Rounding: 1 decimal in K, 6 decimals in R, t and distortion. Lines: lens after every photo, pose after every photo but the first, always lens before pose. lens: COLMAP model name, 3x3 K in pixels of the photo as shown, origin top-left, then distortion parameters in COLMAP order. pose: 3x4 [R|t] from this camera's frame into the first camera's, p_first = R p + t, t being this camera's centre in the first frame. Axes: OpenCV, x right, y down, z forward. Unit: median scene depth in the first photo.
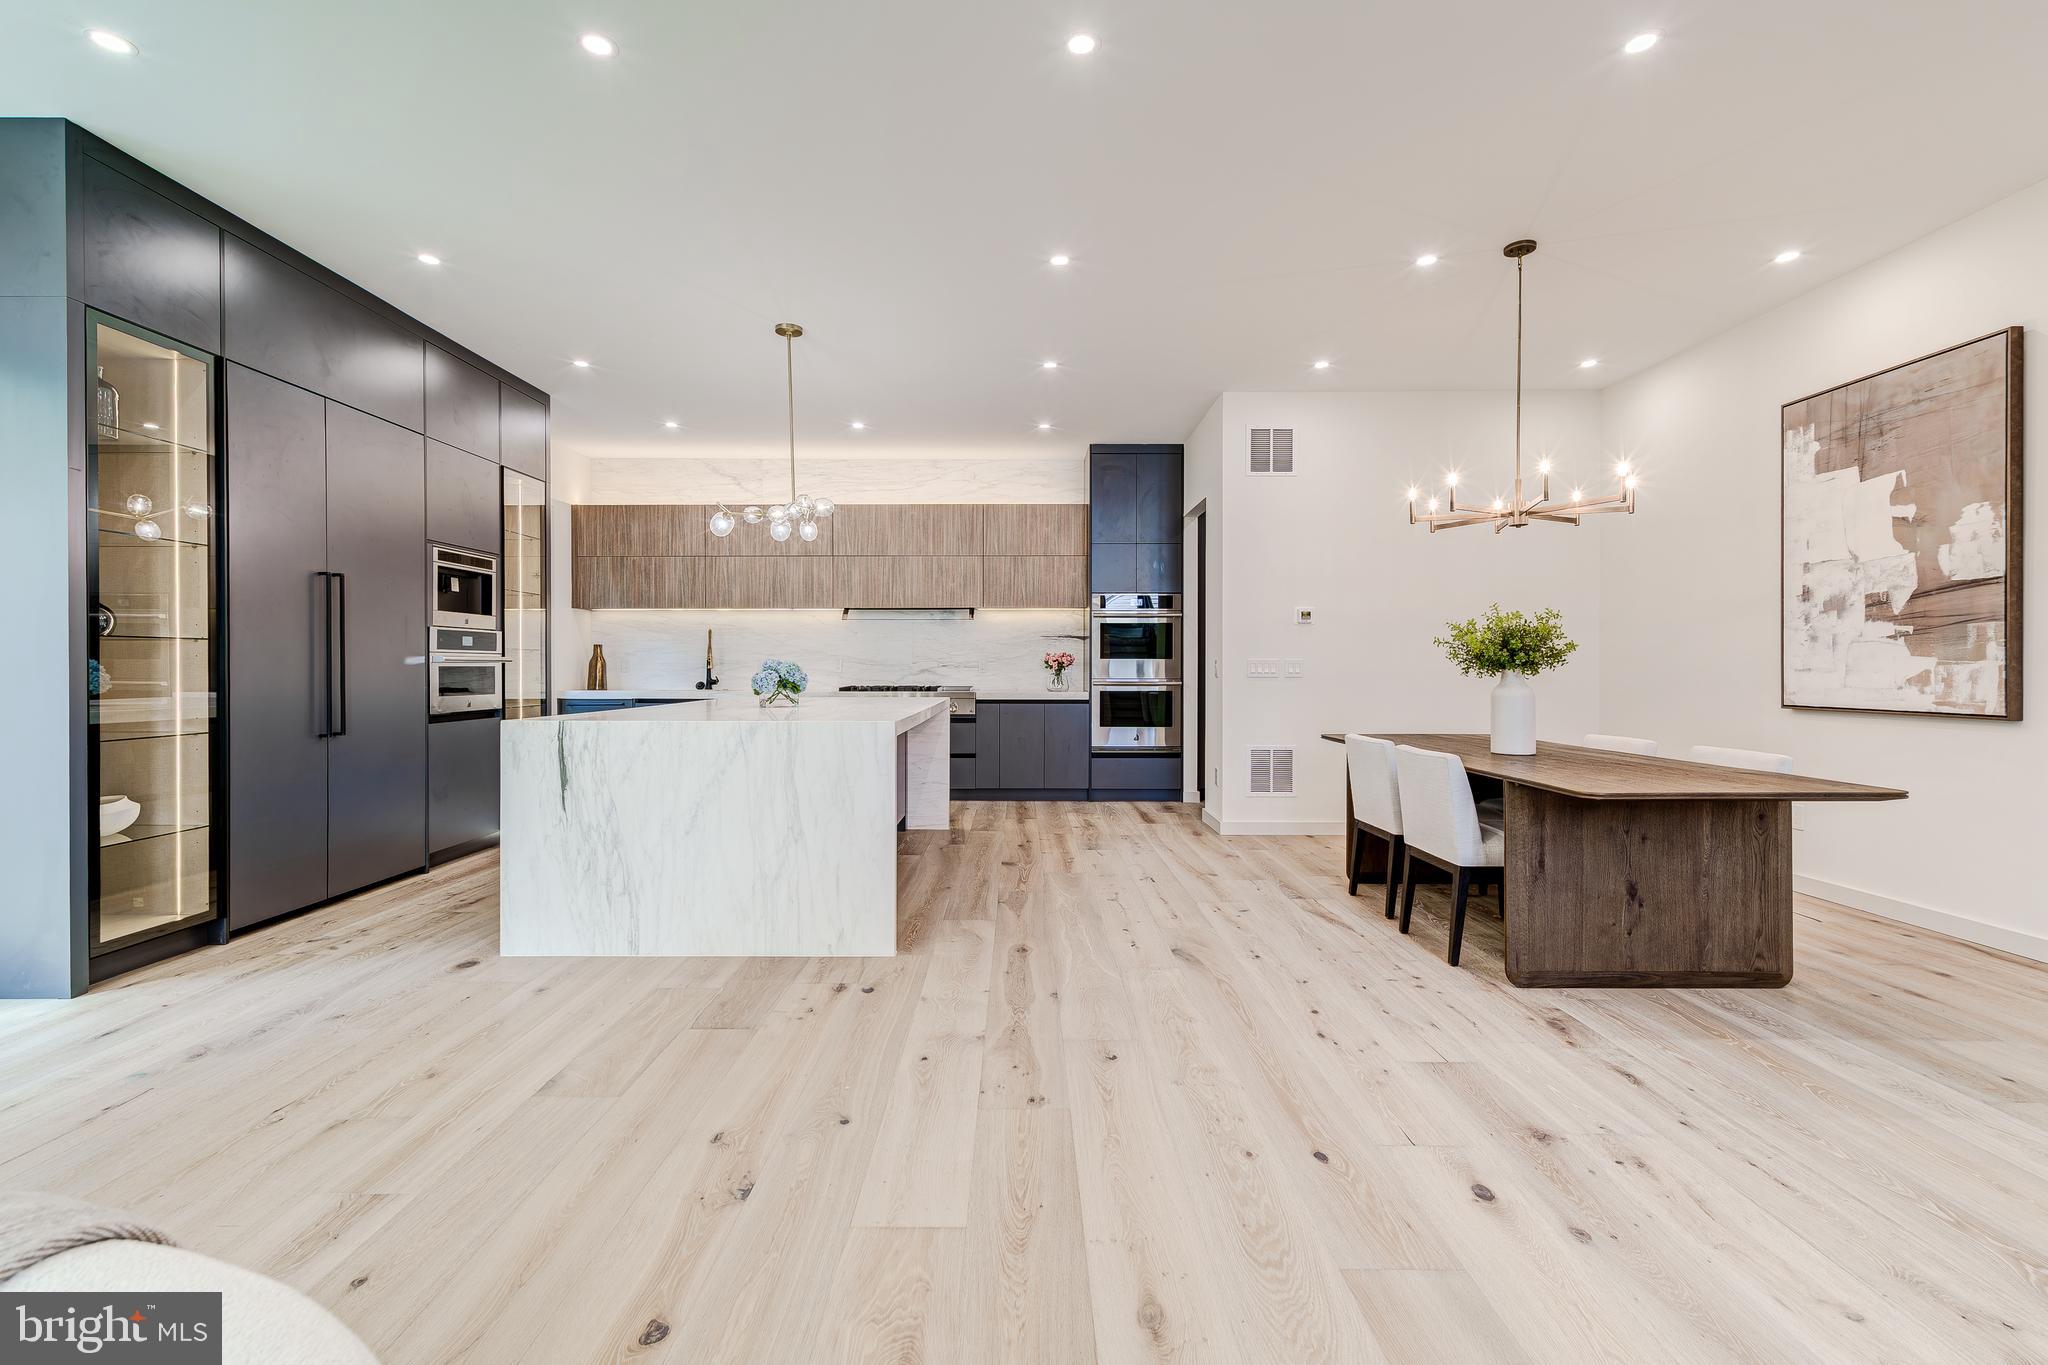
lens RADIAL K [[896.4, 0, 996.4], [0, 896.4, 670.3], [0, 0, 1]] dist [0.003140, 0.000256]
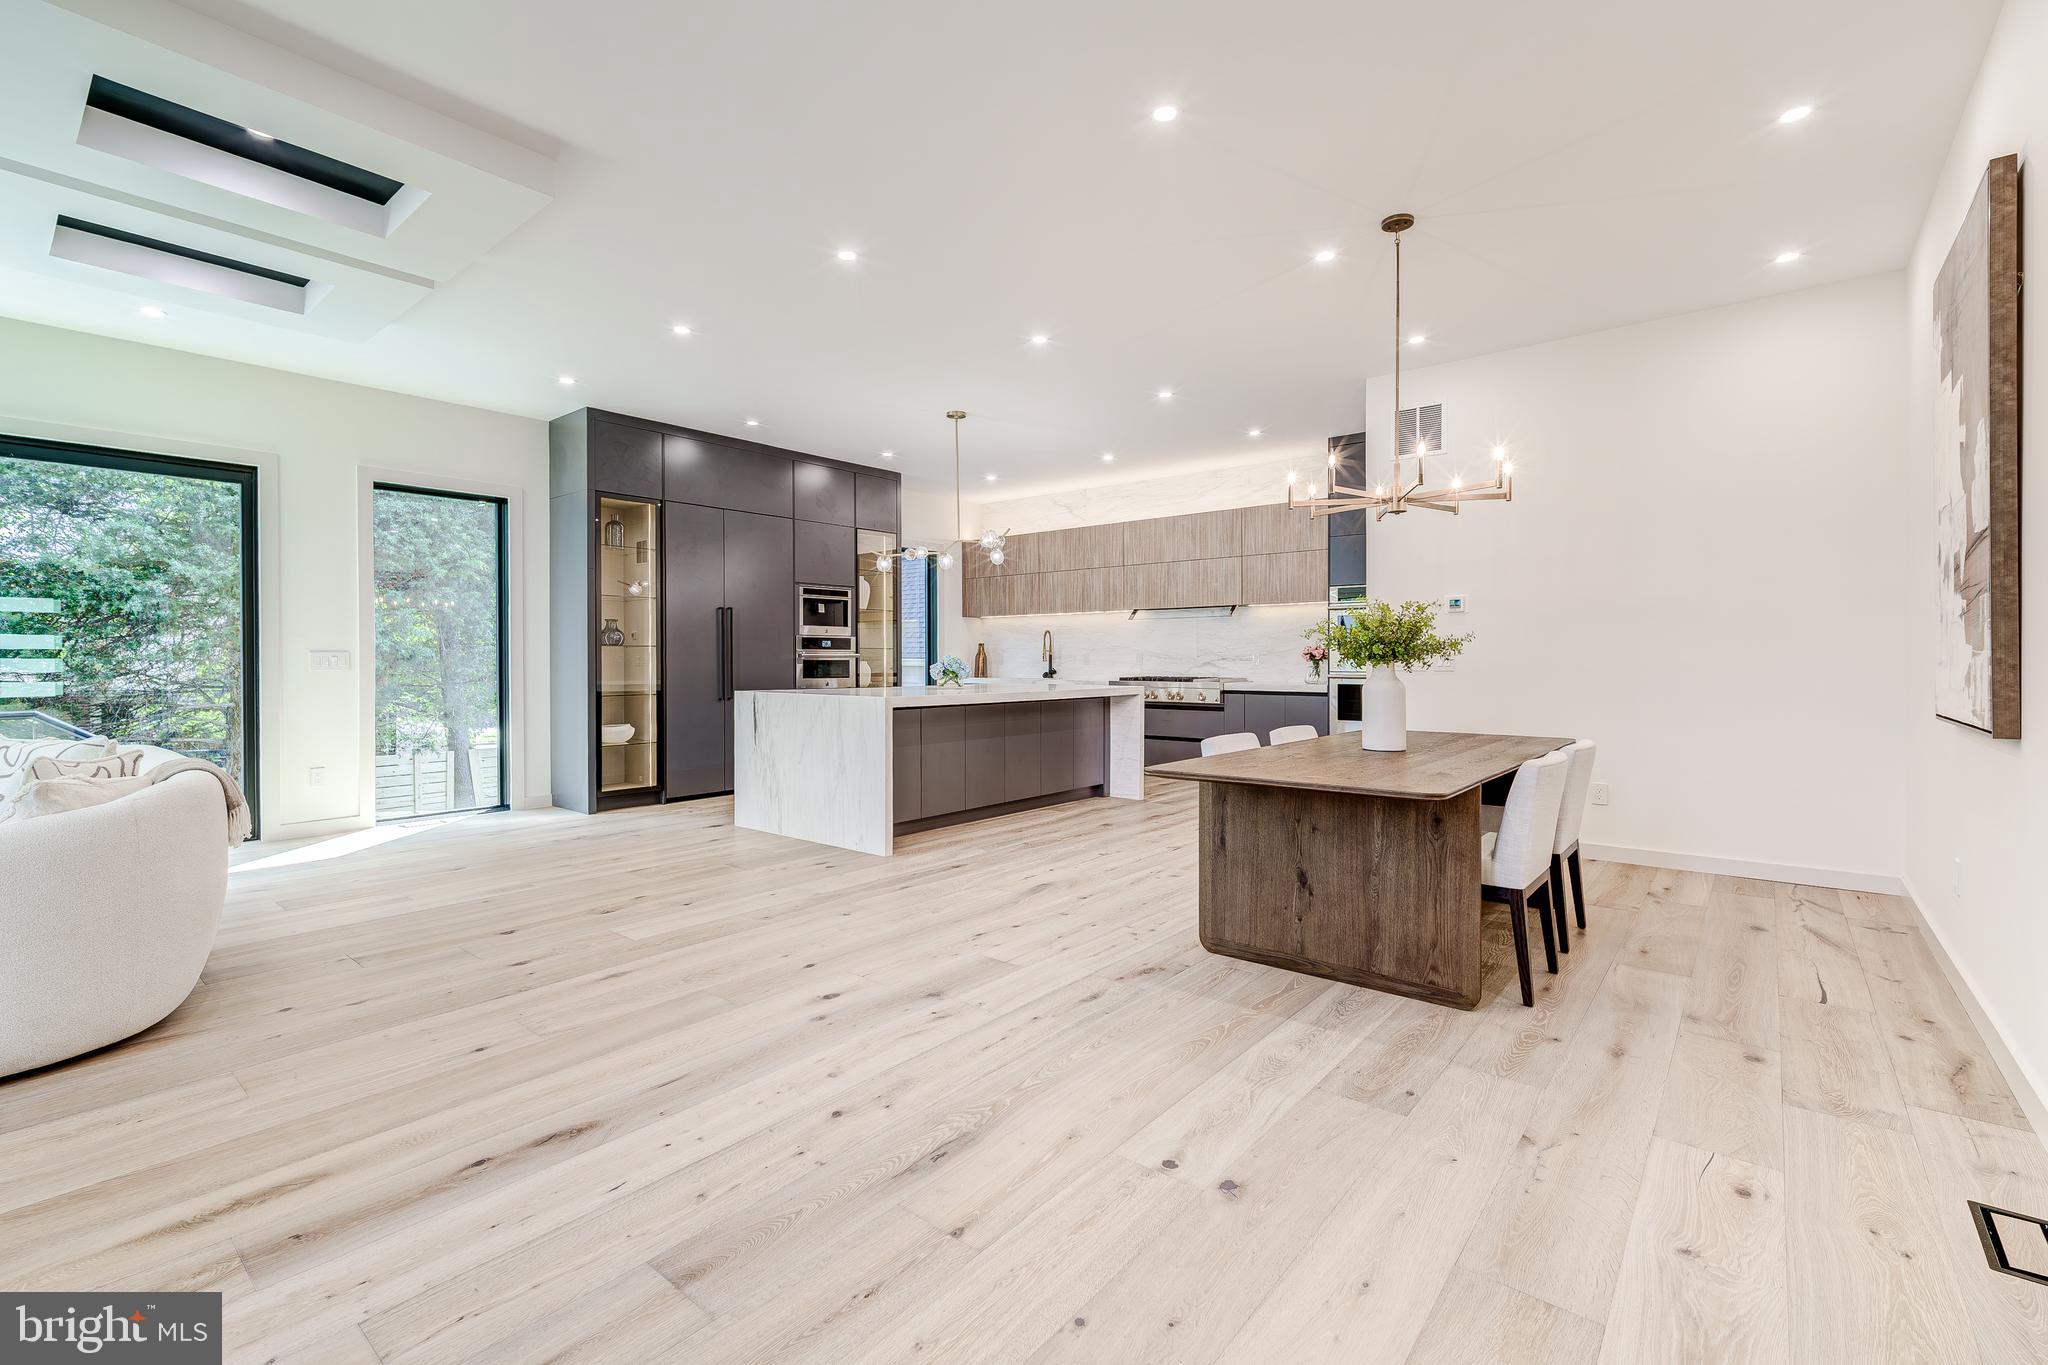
lens RADIAL K [[904.9, 0, 1015.3], [0, 904.9, 661.3], [0, 0, 1]] dist [0.000773, -0.000241]
pose [[0.765856, 0.000263, -0.643011, 0.677988], [-0.001827, 0.999997, -0.001767, 0.000300], [0.643009, 0.002528, 0.765854, -0.000672]]
